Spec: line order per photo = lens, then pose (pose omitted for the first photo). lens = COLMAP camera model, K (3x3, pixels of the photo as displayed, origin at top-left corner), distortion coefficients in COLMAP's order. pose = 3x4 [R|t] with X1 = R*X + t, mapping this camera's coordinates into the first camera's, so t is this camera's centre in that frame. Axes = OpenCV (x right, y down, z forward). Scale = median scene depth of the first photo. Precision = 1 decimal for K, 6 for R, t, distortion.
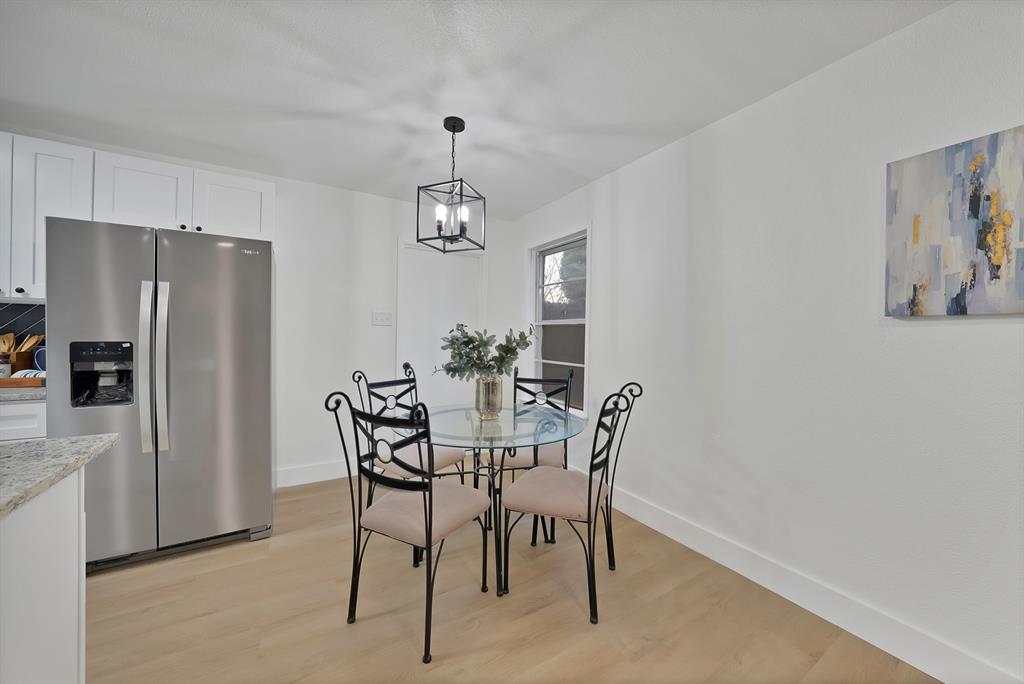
lens RADIAL K [[372.0, 0, 507.7], [0, 372.0, 336.7], [0, 0, 1]] dist [-0.027100, 0.005774]
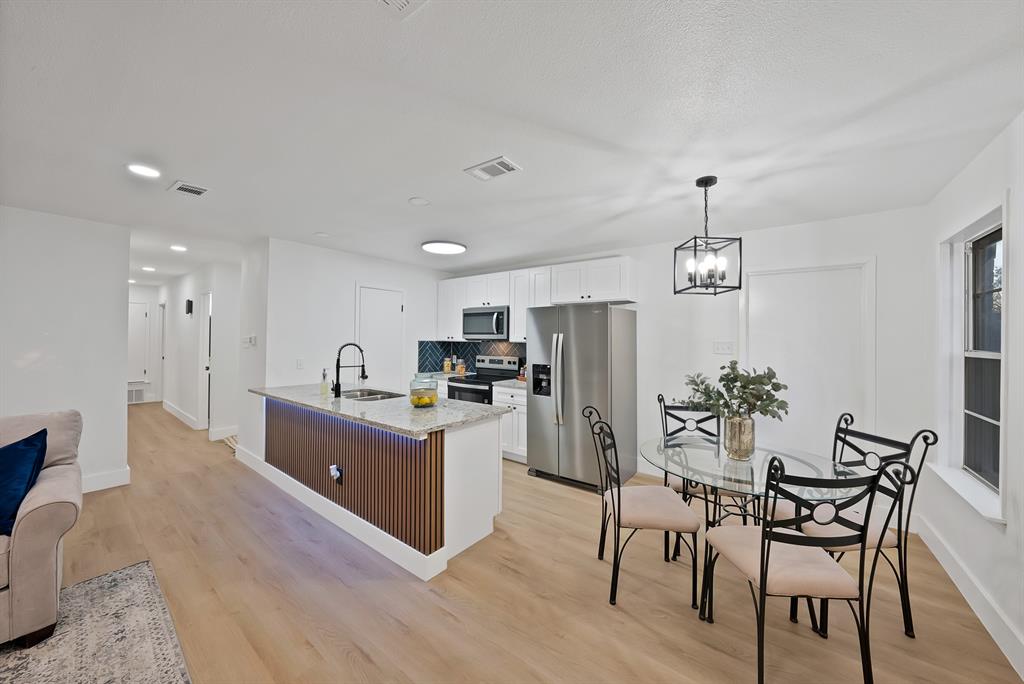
lens RADIAL K [[372.0, 0, 514.5], [0, 372.0, 335.4], [0, 0, 1]] dist [-0.027100, 0.005774]
pose [[0.373562, -0.019904, -0.927392, 0.707255], [-0.007326, 0.999675, -0.024406, -0.089741], [0.927576, 0.015911, 0.373295, 0.066577]]
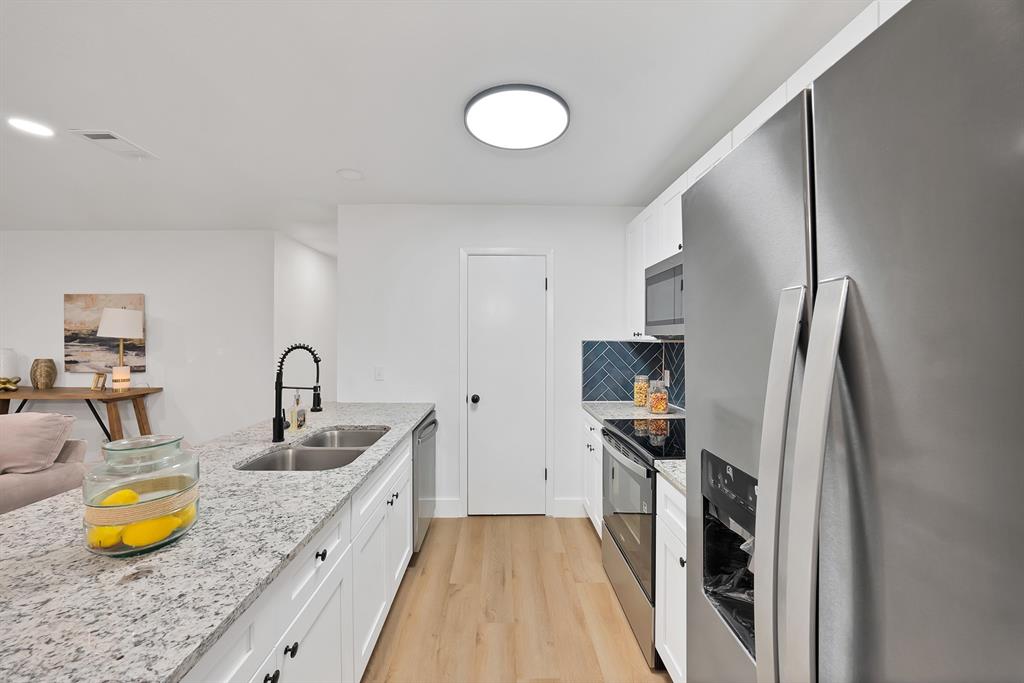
lens RADIAL K [[372.0, 0, 507.4], [0, 372.0, 337.9], [0, 0, 1]] dist [-0.027100, 0.005774]
pose [[-0.490330, -0.017116, -0.871369, -0.603293], [-0.013157, 0.999839, -0.012236, -0.101550], [0.871438, 0.005465, -0.490476, 0.886925]]
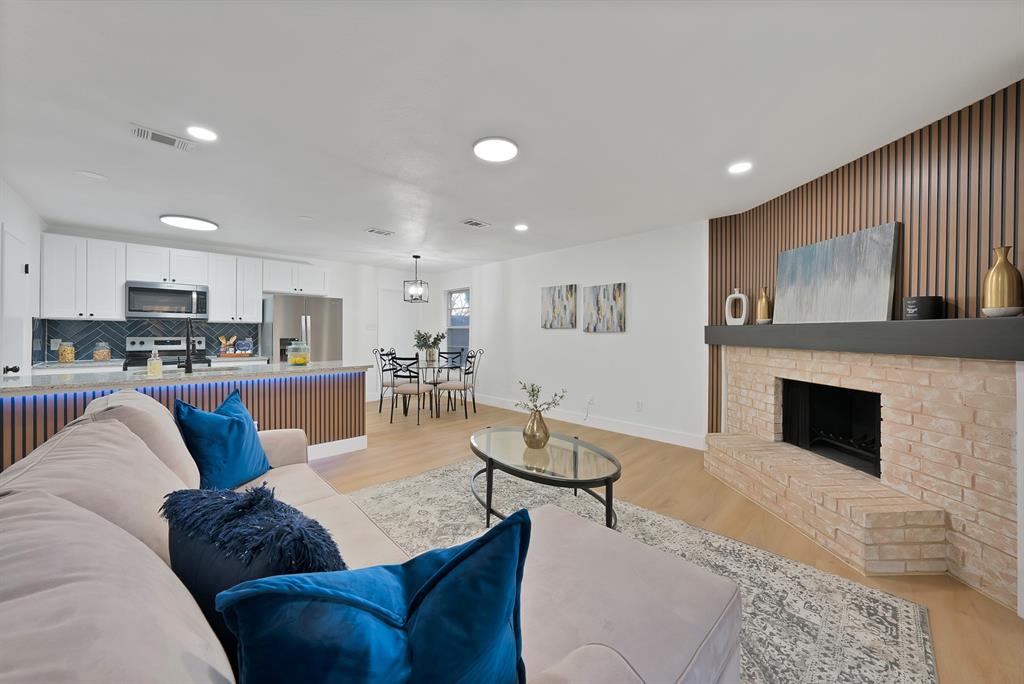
lens RADIAL K [[372.0, 0, 518.6], [0, 372.0, 336.0], [0, 0, 1]] dist [-0.027100, 0.005774]
pose [[0.965147, -0.013226, 0.261374, -0.149599], [0.011604, 0.999903, 0.007749, -0.004542], [-0.261451, -0.004447, 0.965207, -1.975894]]
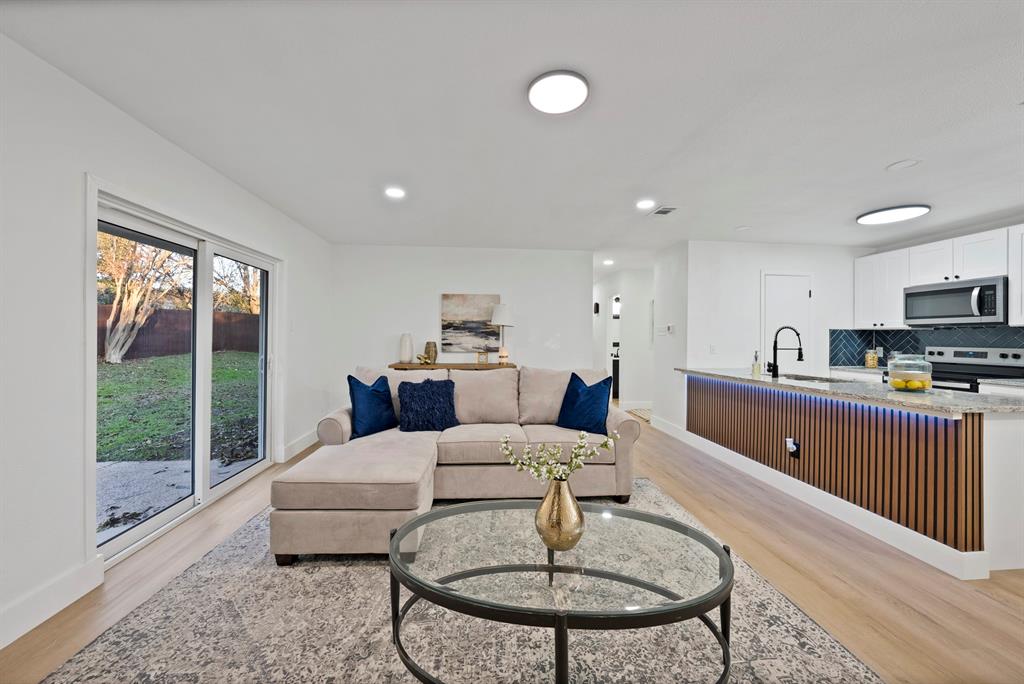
lens RADIAL K [[372.0, 0, 502.9], [0, 372.0, 336.0], [0, 0, 1]] dist [-0.027100, 0.005774]
pose [[-0.432553, -0.022970, -0.901316, 0.989497], [-0.016243, 0.999712, -0.017682, 0.007165], [0.901462, 0.006992, -0.432801, -0.453797]]
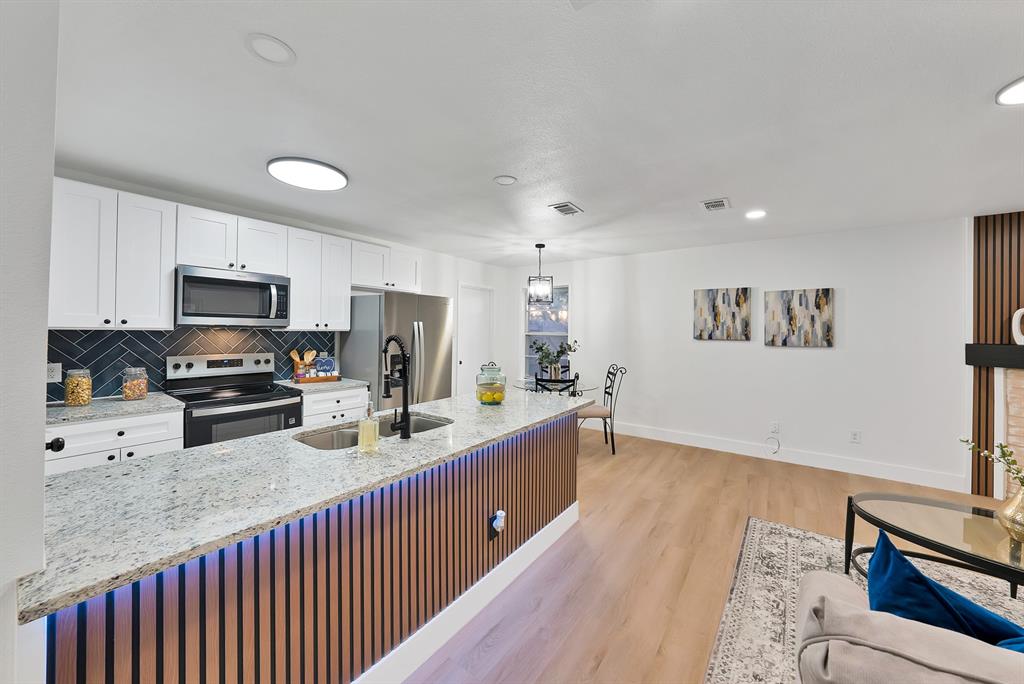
lens RADIAL K [[372.0, 0, 508.7], [0, 372.0, 331.2], [0, 0, 1]] dist [-0.027100, 0.005774]
pose [[0.918280, -0.005576, 0.395892, -1.252822], [0.003630, 0.999977, 0.005663, -0.107819], [-0.395914, -0.003763, 0.918280, -0.963337]]
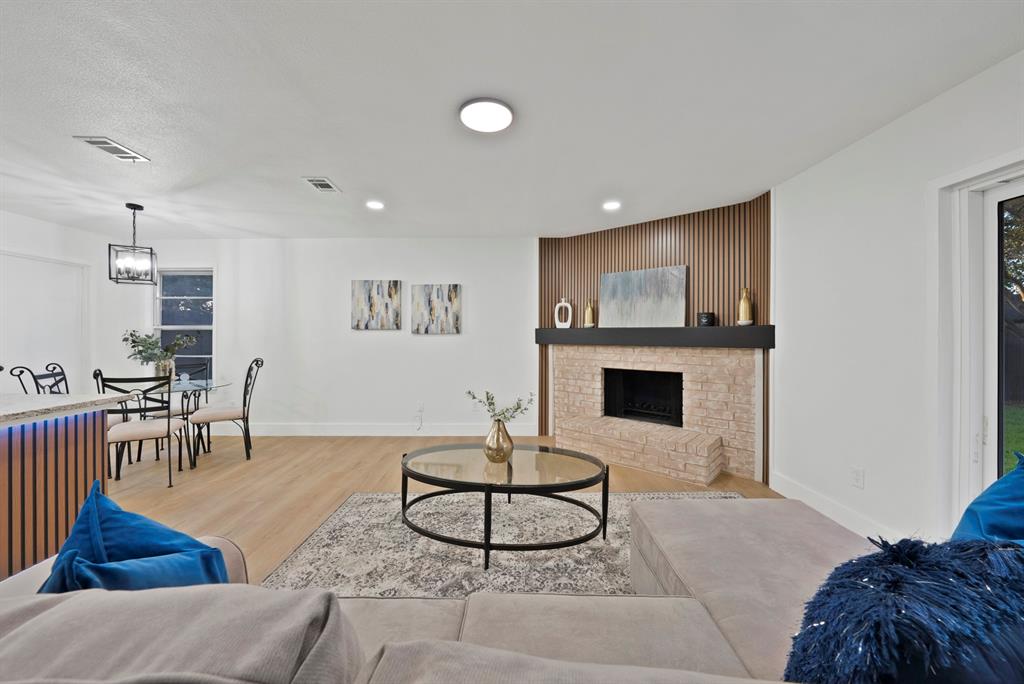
lens RADIAL K [[372.0, 0, 517.2], [0, 372.0, 337.9], [0, 0, 1]] dist [-0.027100, 0.005774]
pose [[0.488284, -0.018921, 0.872480, -0.774285], [0.010334, 0.999820, 0.015899, -0.011835], [-0.872624, 0.001253, 0.488392, -1.332600]]
